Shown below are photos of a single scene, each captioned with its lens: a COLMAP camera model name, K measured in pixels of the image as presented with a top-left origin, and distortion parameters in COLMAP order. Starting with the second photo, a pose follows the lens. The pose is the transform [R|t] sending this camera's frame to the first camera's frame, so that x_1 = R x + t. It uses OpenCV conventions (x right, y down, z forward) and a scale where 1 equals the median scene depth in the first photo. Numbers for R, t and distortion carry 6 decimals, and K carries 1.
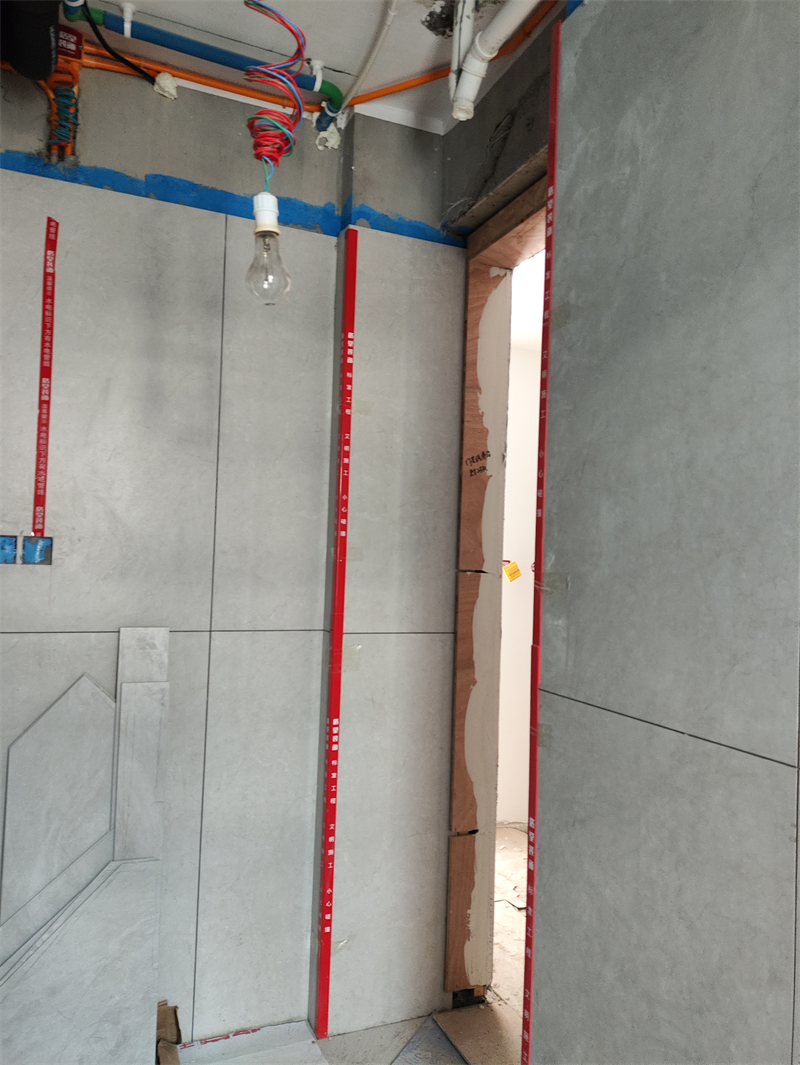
lens RADIAL K [[781.6, 0, 395.7], [0, 781.6, 529.4], [0, 0, 1]] dist [0.041433, -0.044482]
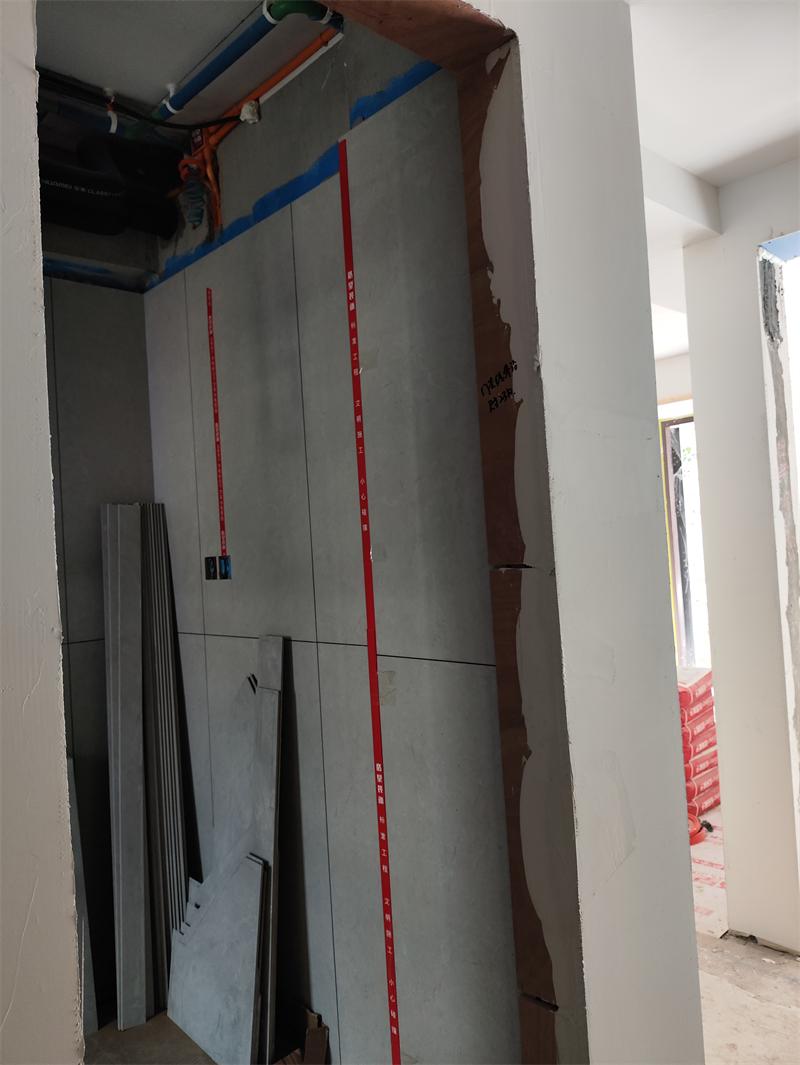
lens RADIAL K [[781.6, 0, 395.4], [0, 781.6, 524.8], [0, 0, 1]] dist [0.041433, -0.044482]
pose [[0.336975, -0.084921, -0.937676, 0.659741], [0.107677, 0.992866, -0.051223, 0.044864], [0.935336, -0.083705, 0.343715, 0.737278]]
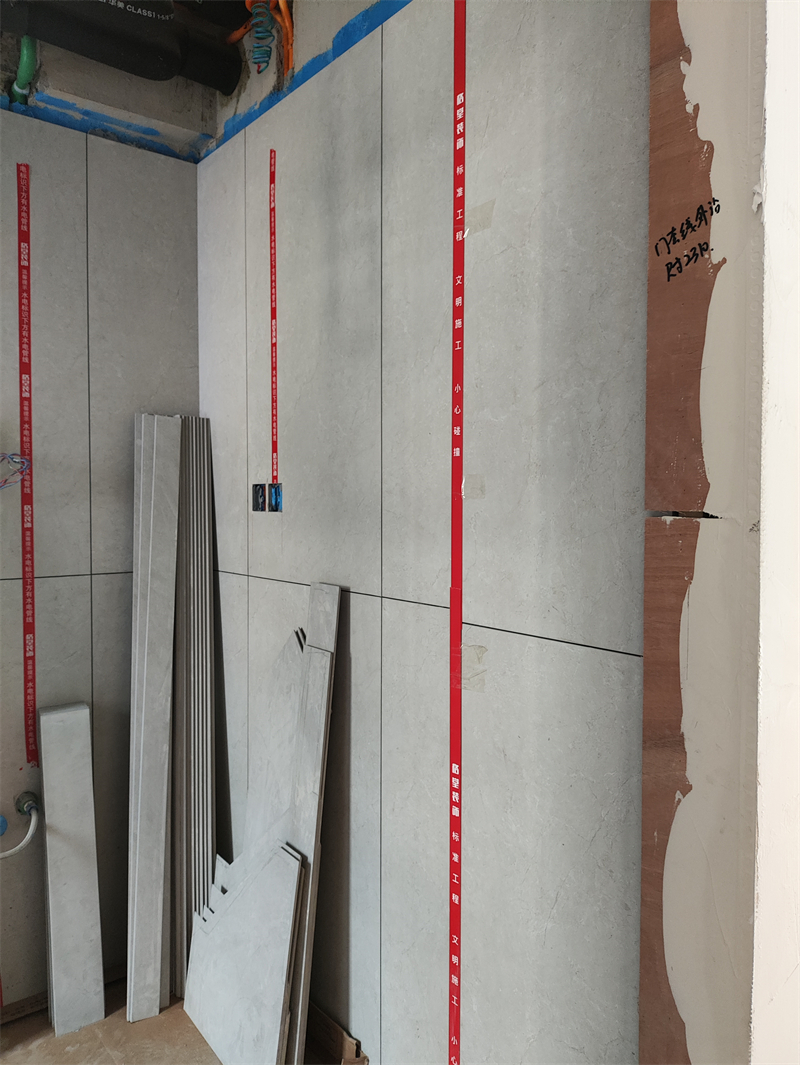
lens RADIAL K [[781.6, 0, 398.0], [0, 781.6, 526.9], [0, 0, 1]] dist [0.041433, -0.044482]
pose [[0.269255, 0.000884, -0.963068, 0.467462], [0.042564, 0.999012, 0.012818, 0.050536], [0.962128, -0.044444, 0.268952, 0.775648]]
